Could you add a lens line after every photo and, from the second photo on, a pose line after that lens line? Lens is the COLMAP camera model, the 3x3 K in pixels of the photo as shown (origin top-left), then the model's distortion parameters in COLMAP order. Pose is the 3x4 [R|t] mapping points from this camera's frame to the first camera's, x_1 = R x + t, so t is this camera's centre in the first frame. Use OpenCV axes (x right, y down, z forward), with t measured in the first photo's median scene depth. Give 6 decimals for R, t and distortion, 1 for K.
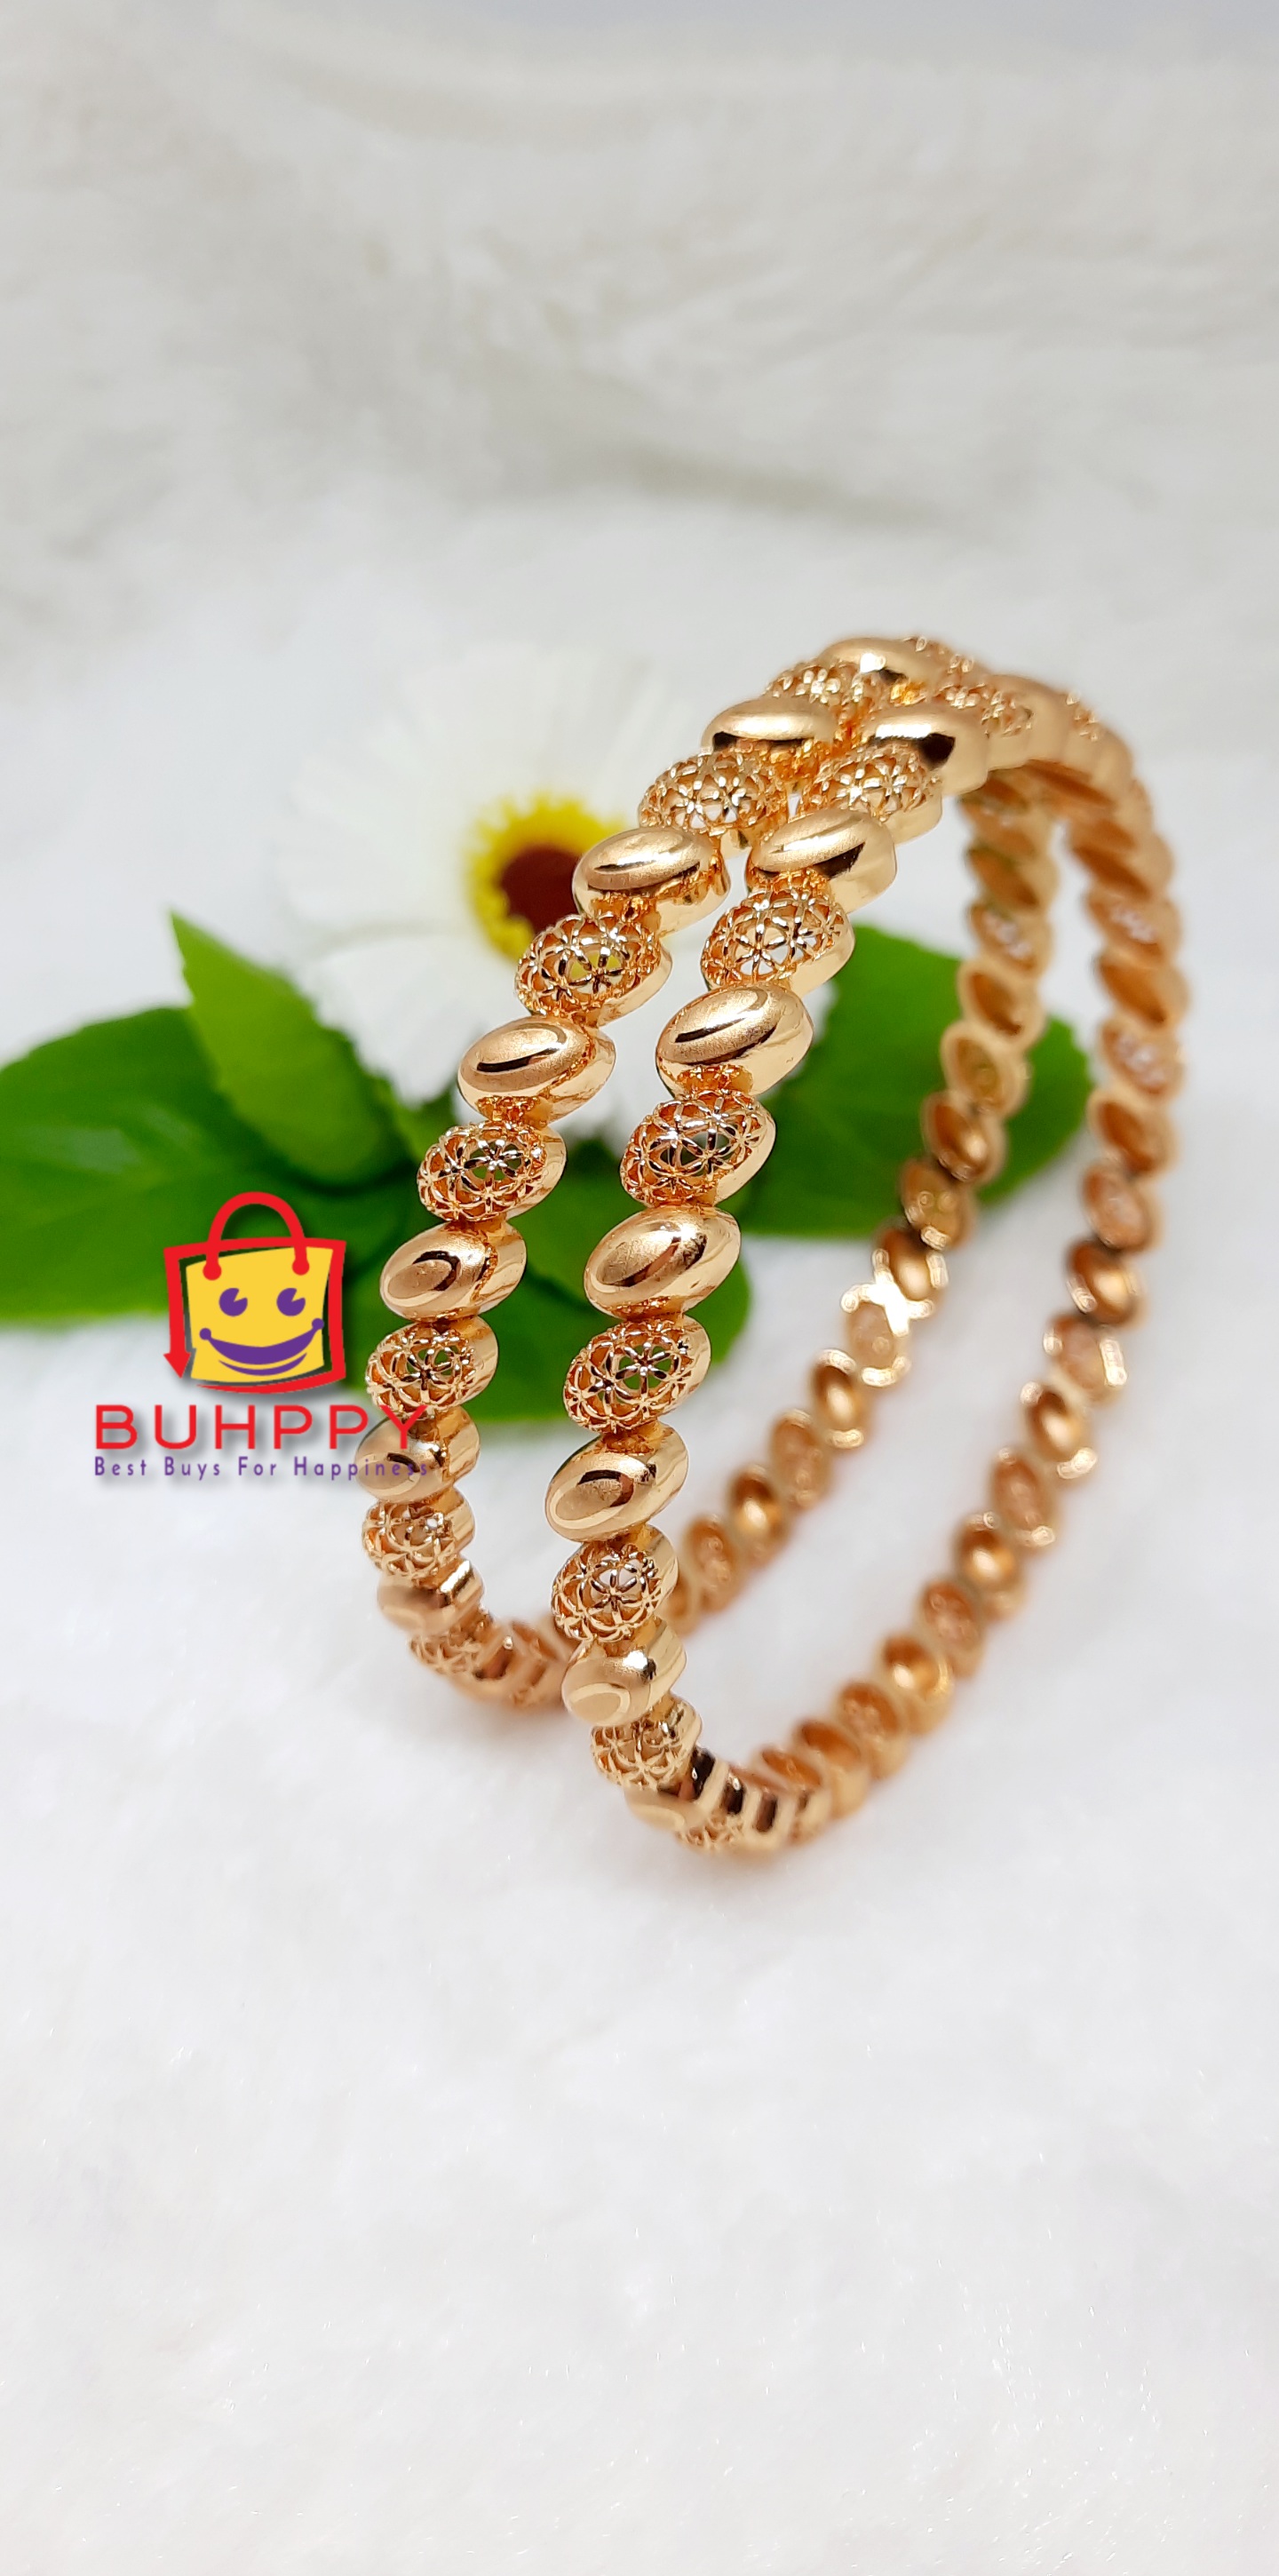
lens RADIAL K [[2273.6, 0, 627.5], [0, 2273.6, 1171.8], [0, 0, 1]] dist [-0.045895, 0.012185]
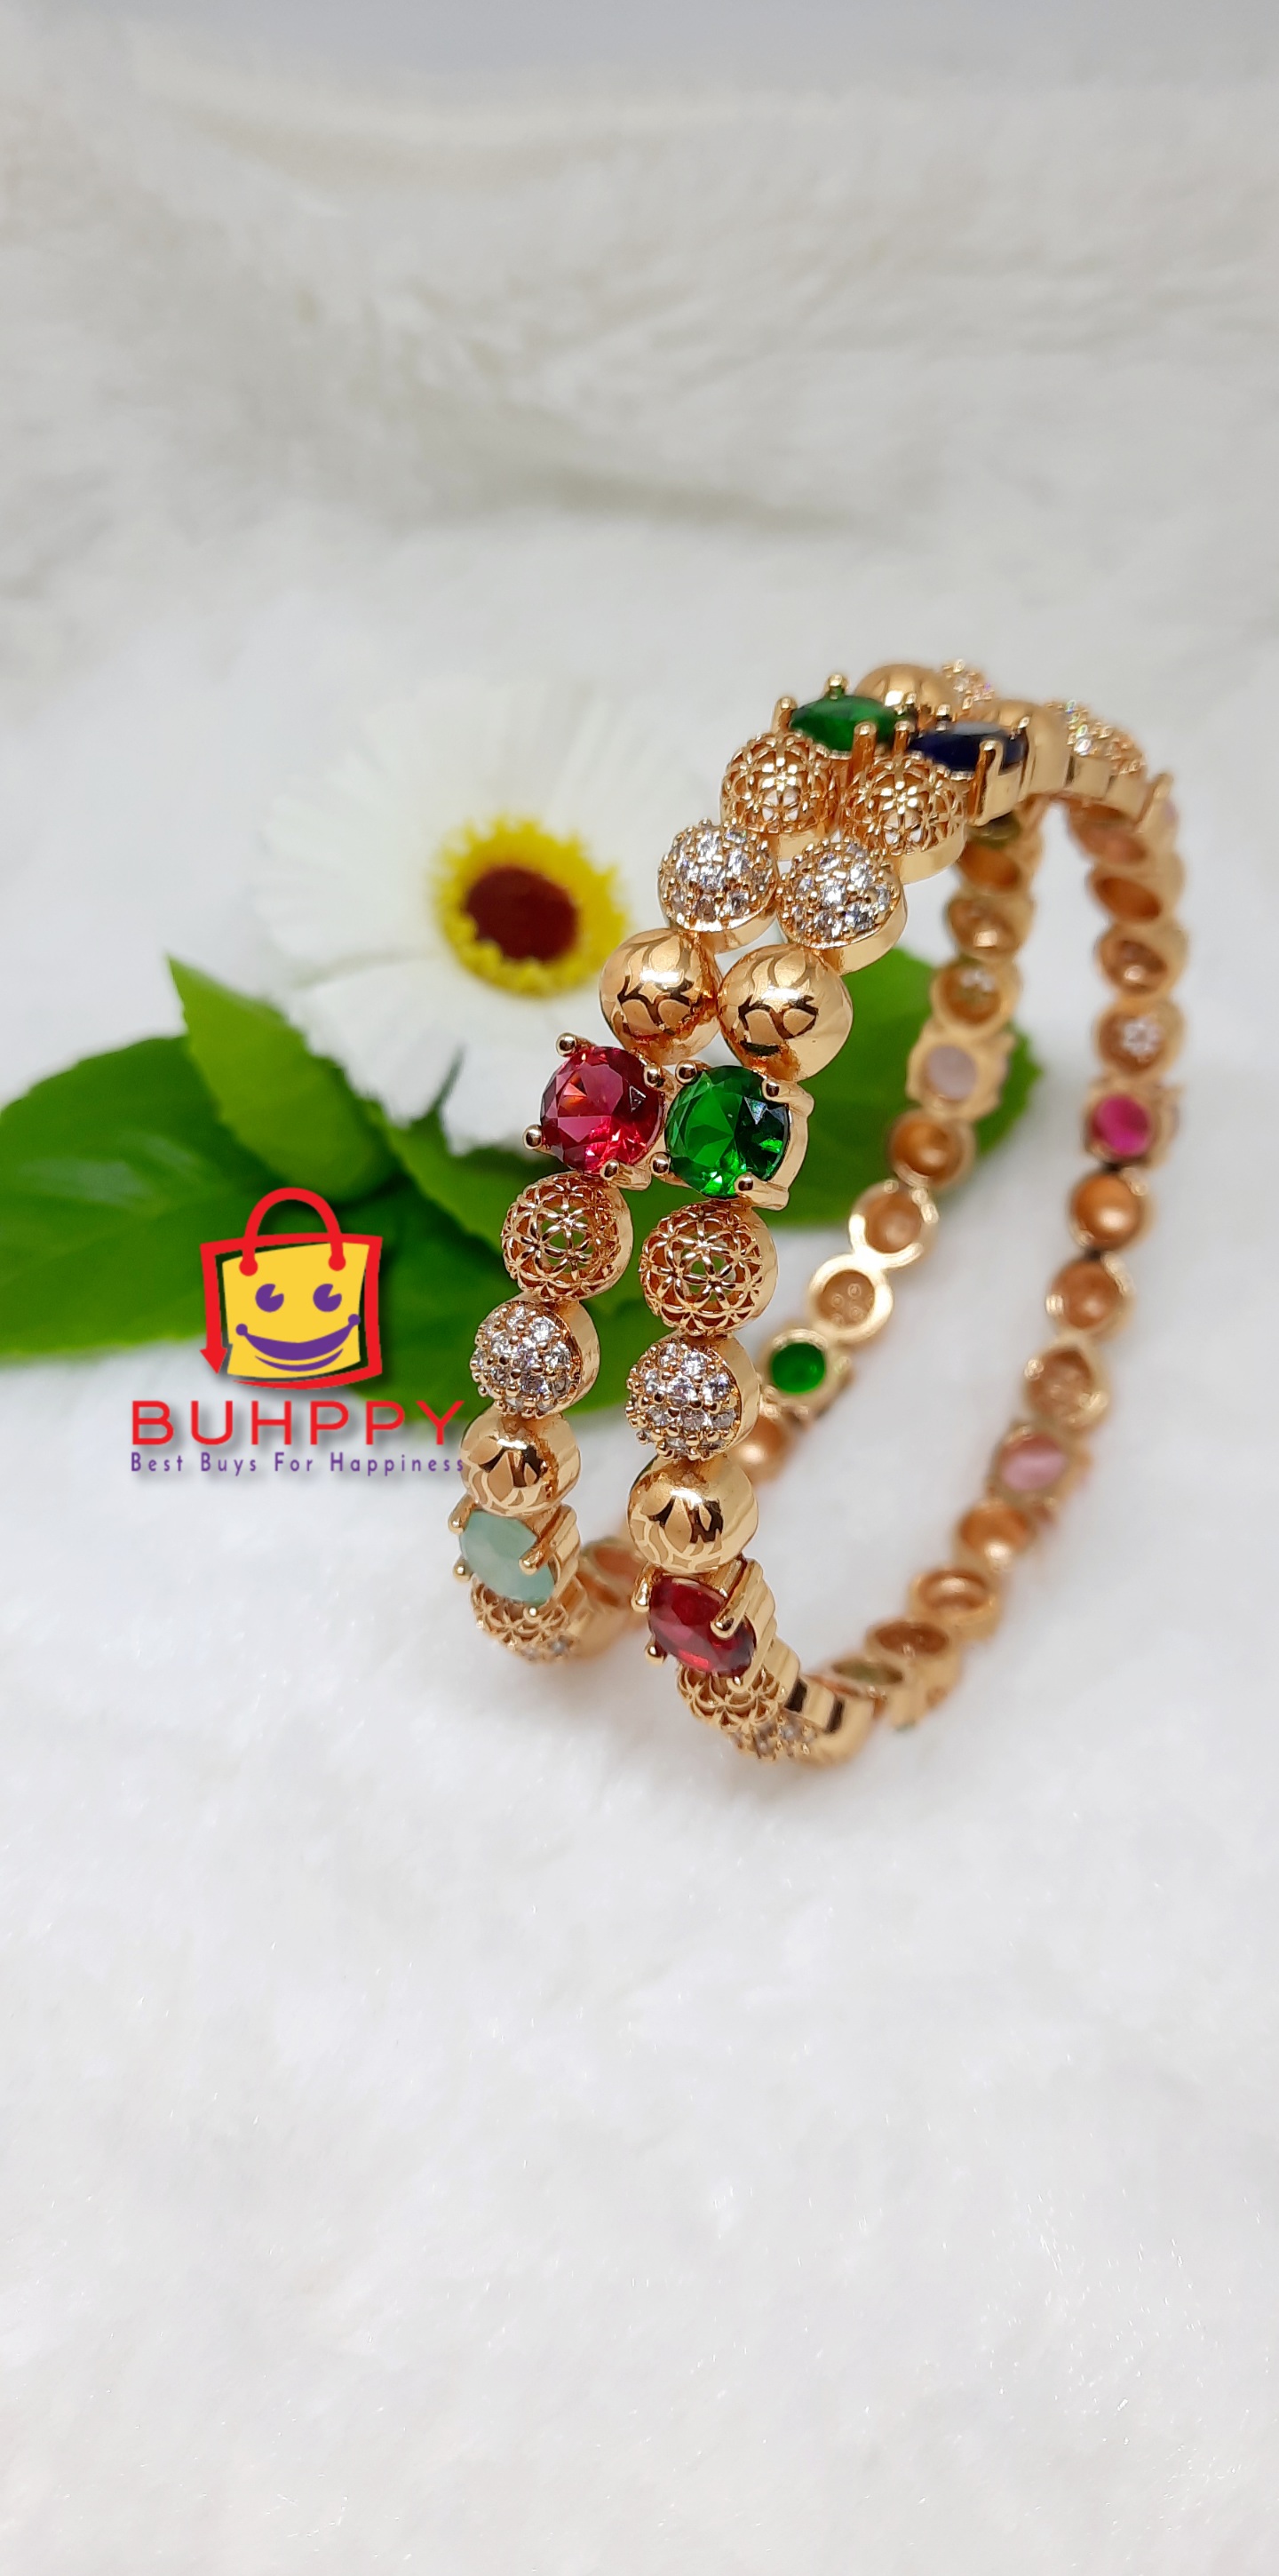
lens RADIAL K [[2273.6, 0, 627.5], [0, 2273.6, 1171.8], [0, 0, 1]] dist [-0.045895, 0.012185]
pose [[0.997233, -0.060960, 0.042548, -0.034022], [0.059778, 0.997804, 0.028537, -0.028938], [-0.044194, -0.025914, 0.998687, -0.060229]]
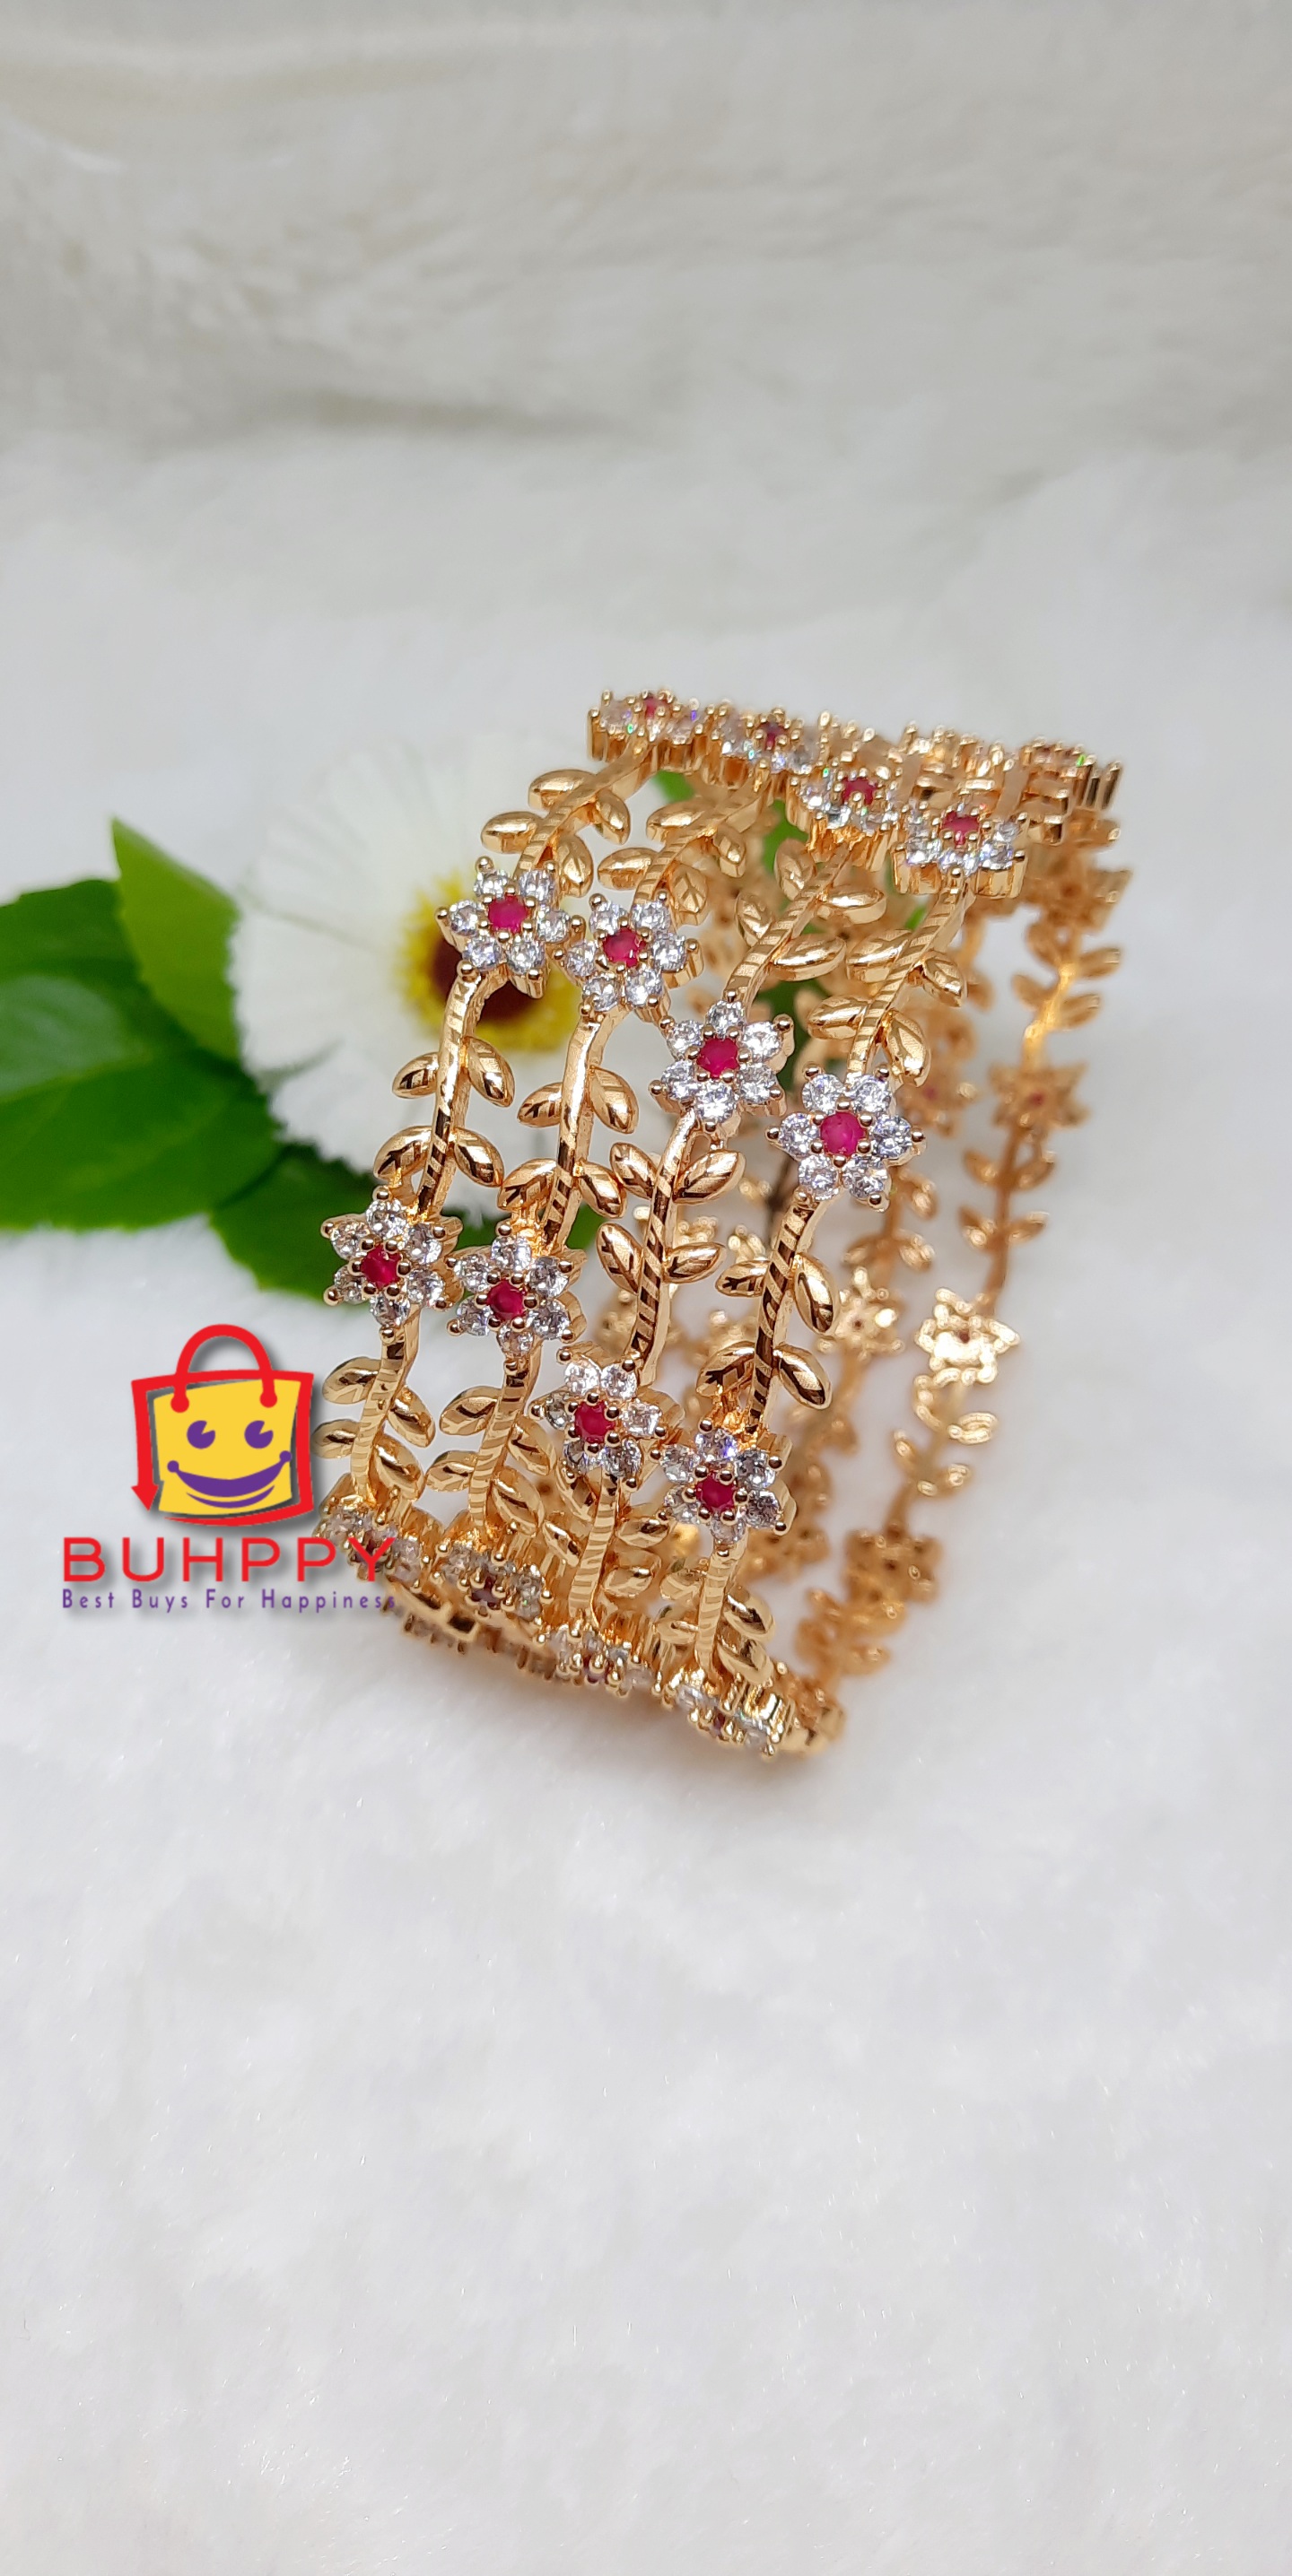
lens RADIAL K [[2290.8, 0, 682.5], [0, 2290.8, 1180.9], [0, 0, 1]] dist [-0.001271, -0.103995]
pose [[0.955664, -0.184645, 0.229372, -0.170410], [0.147619, 0.974433, 0.169375, -0.136542], [-0.254782, -0.128006, 0.958489, -0.126043]]
